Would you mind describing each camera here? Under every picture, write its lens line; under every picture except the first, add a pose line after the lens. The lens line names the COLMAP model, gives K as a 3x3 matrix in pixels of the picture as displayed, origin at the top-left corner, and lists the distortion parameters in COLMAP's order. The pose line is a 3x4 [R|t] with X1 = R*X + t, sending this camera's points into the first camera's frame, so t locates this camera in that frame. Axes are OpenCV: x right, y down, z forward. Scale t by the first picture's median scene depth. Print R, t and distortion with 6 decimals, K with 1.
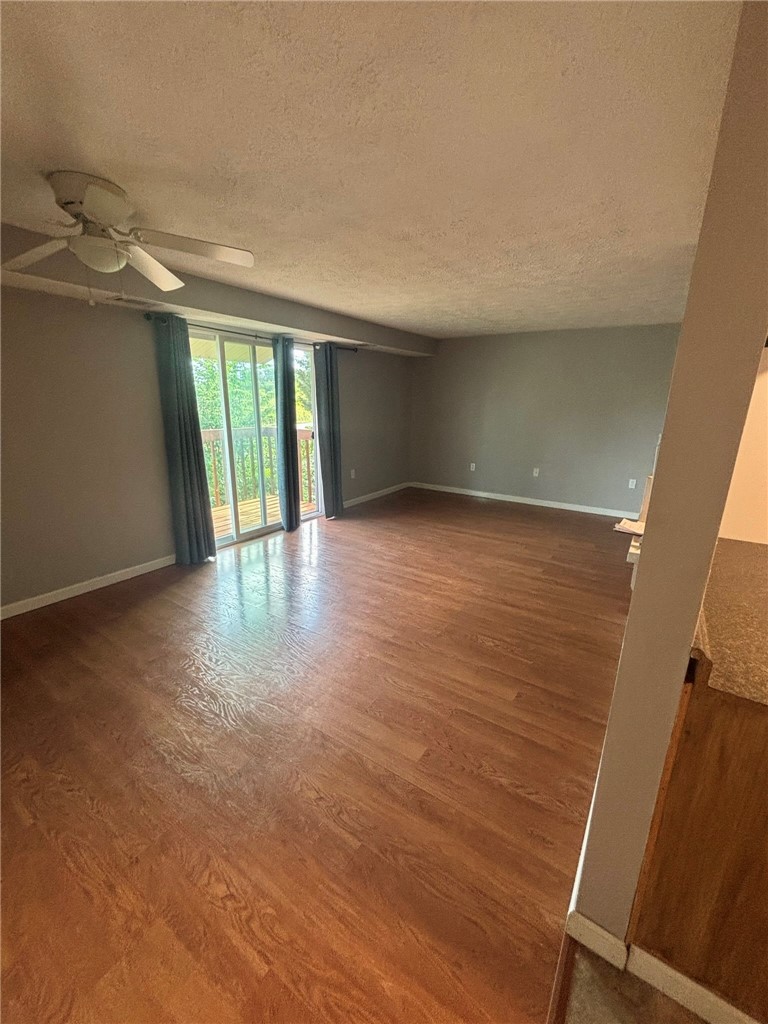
lens RADIAL K [[412.3, 0, 388.4], [0, 412.3, 513.5], [0, 0, 1]] dist [-0.002625, 0.001105]
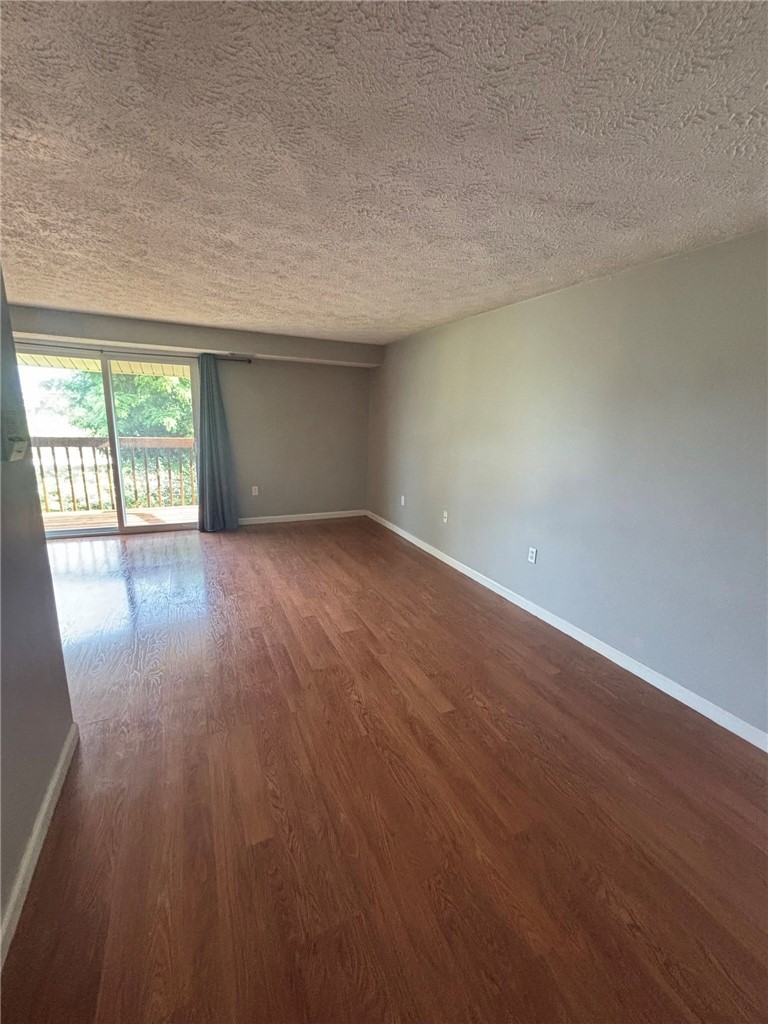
lens RADIAL K [[412.3, 0, 389.0], [0, 412.3, 508.8], [0, 0, 1]] dist [-0.002625, 0.001105]
pose [[0.851478, 0.130936, -0.507780, 0.958078], [-0.163205, 0.986403, -0.019318, -0.126479], [0.498346, 0.099321, 0.861270, 0.502030]]
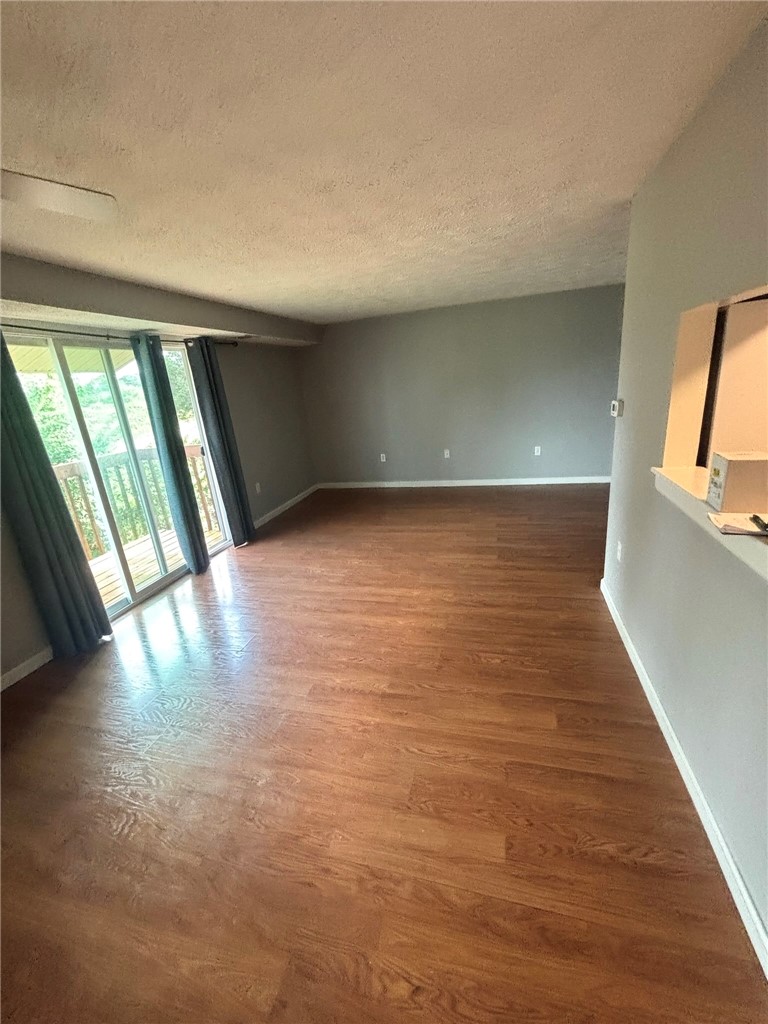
lens RADIAL K [[412.3, 0, 384.8], [0, 412.3, 510.2], [0, 0, 1]] dist [-0.002625, 0.001105]
pose [[0.946930, -0.188509, 0.260363, -0.098984], [0.183873, 0.982040, 0.042280, -0.054787], [-0.263657, 0.007838, 0.964585, 0.139757]]
